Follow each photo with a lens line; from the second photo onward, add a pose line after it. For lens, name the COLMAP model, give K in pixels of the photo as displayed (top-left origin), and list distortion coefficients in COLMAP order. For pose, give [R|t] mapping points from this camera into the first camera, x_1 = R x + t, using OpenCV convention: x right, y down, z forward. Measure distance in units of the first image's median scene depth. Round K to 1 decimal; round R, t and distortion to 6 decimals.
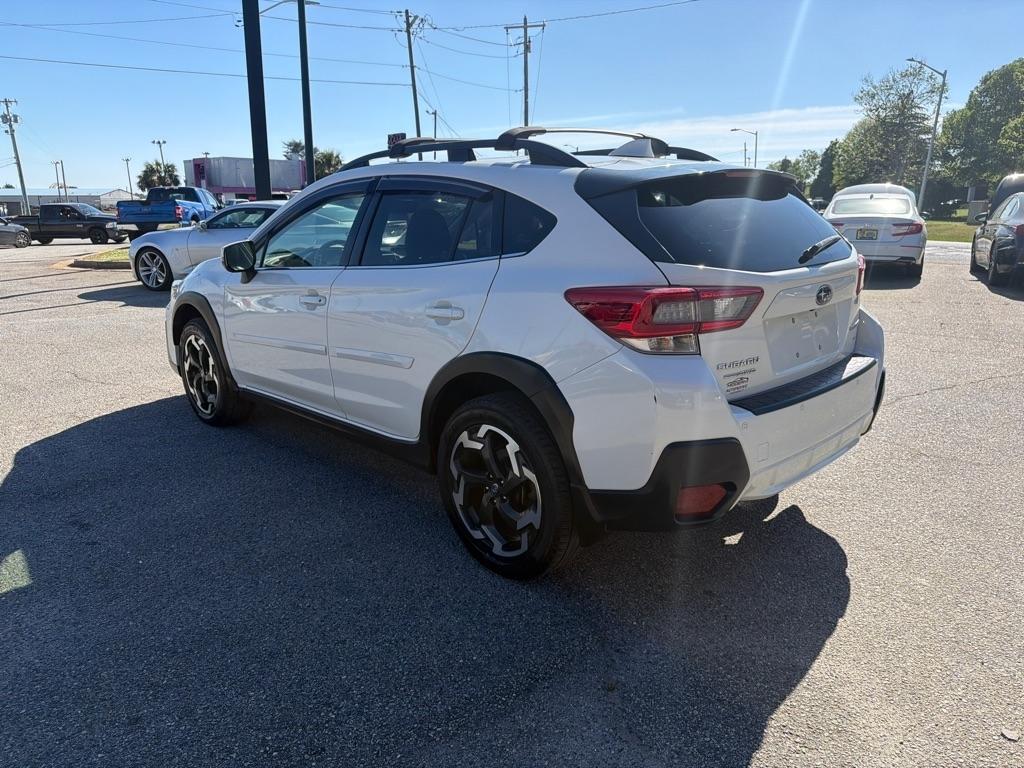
lens RADIAL K [[721.5, 0, 512.6], [0, 721.5, 384.8], [0, 0, 1]] dist [0.024425, -0.033479]
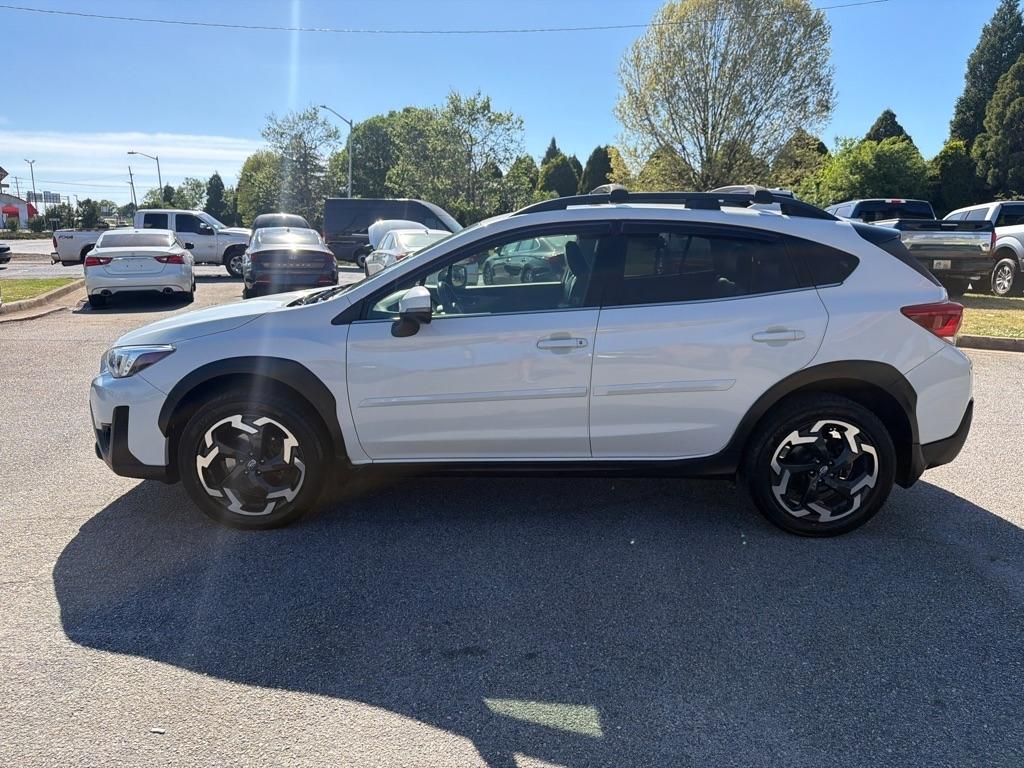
lens RADIAL K [[721.5, 0, 509.5], [0, 721.5, 392.5], [0, 0, 1]] dist [0.024425, -0.033479]
pose [[0.702654, -0.139906, 0.697642, -1.203389], [0.158362, 0.986636, 0.038362, -0.118816], [-0.693685, 0.083525, 0.715419, 0.436935]]
